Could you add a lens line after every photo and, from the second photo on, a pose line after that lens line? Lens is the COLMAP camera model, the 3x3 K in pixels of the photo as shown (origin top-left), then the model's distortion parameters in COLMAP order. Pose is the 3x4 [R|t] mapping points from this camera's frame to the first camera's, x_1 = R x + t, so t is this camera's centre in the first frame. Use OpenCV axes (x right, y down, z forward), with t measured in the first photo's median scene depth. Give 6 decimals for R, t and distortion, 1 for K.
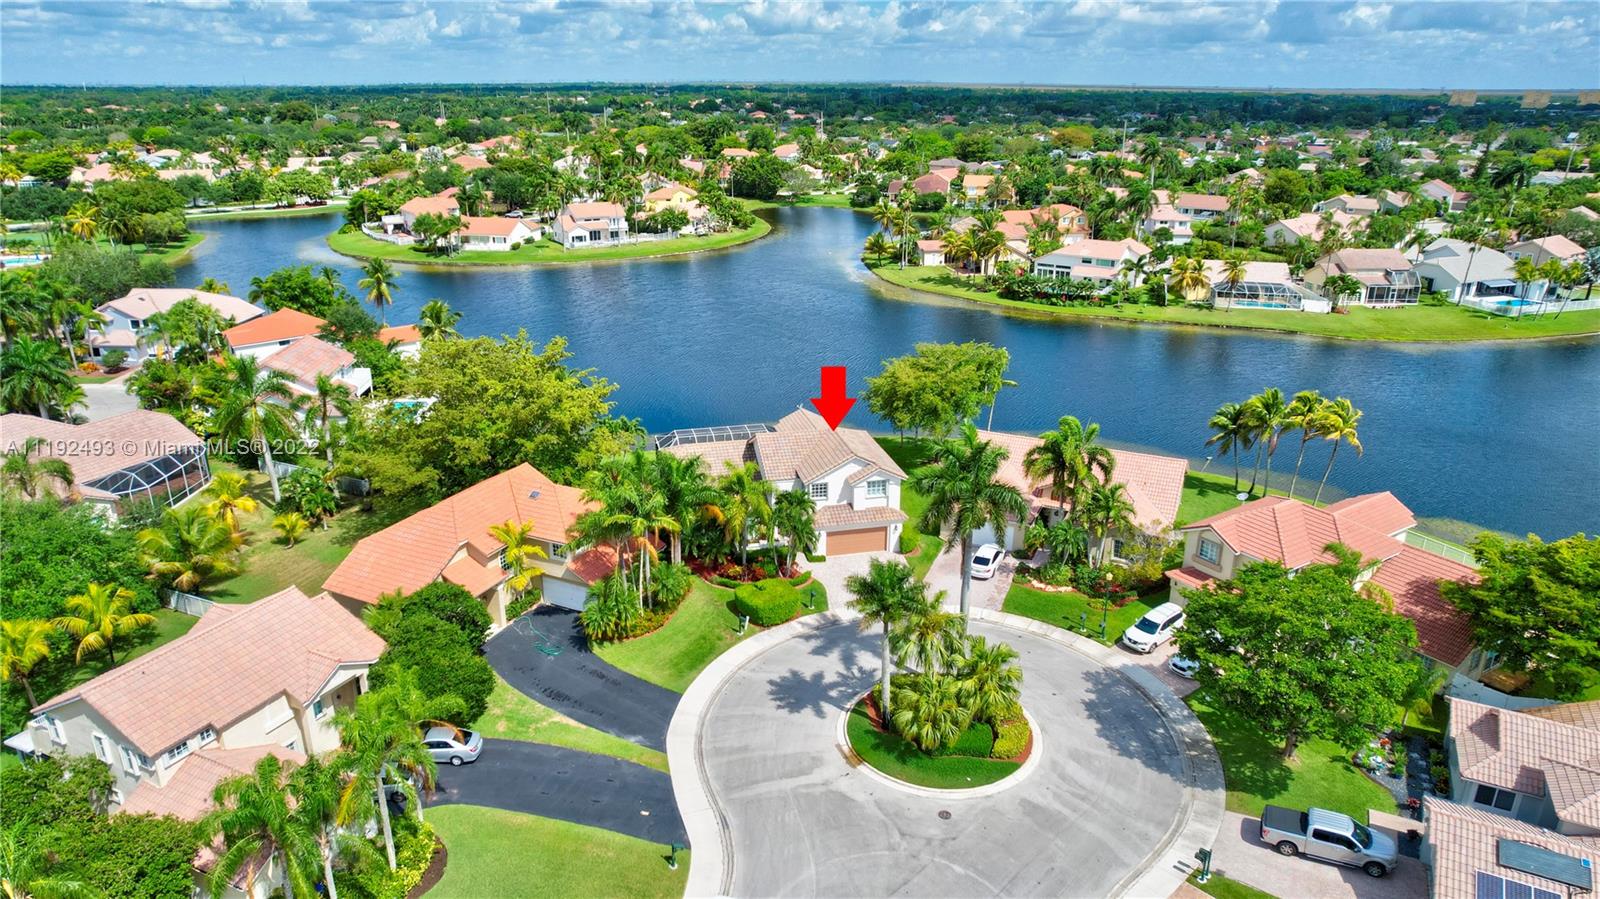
lens RADIAL K [[1066.1, 0, 800.0], [0, 1066.1, 449.5], [0, 0, 1]] dist [-0.084605, 0.076882]
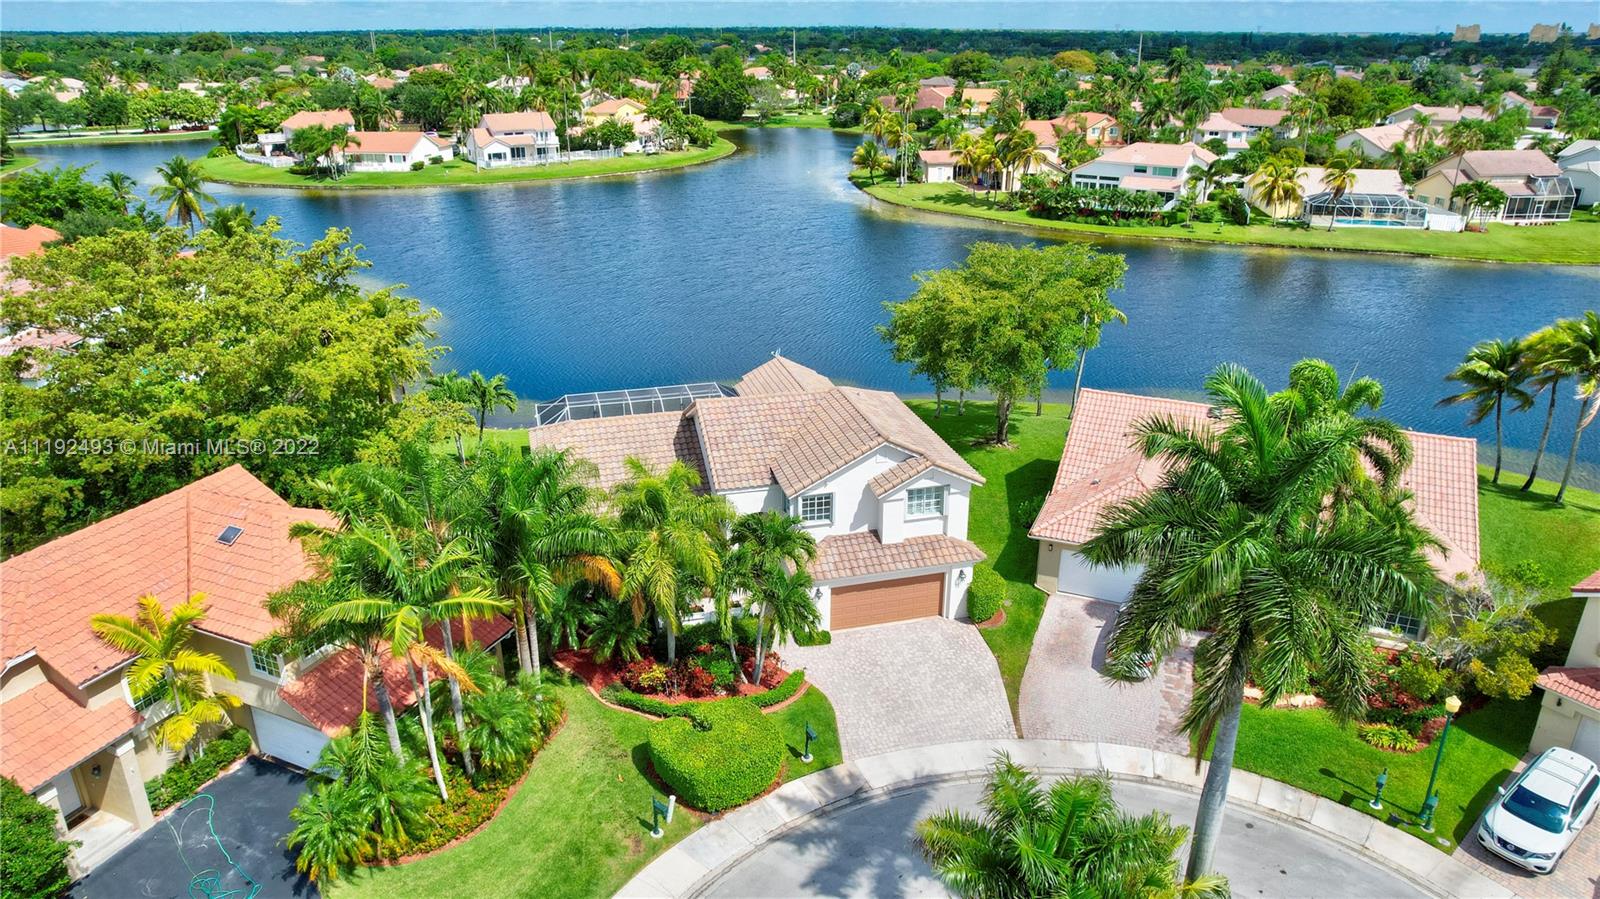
lens RADIAL K [[1041.7, 0, 800.0], [0, 1041.7, 449.5], [0, 0, 1]] dist [-0.081460, 0.077832]
pose [[0.999602, -0.012884, 0.025085, -0.001353], [0.011895, 0.999161, 0.039183, -0.005865], [-0.025569, -0.038869, 0.998917, 0.276644]]
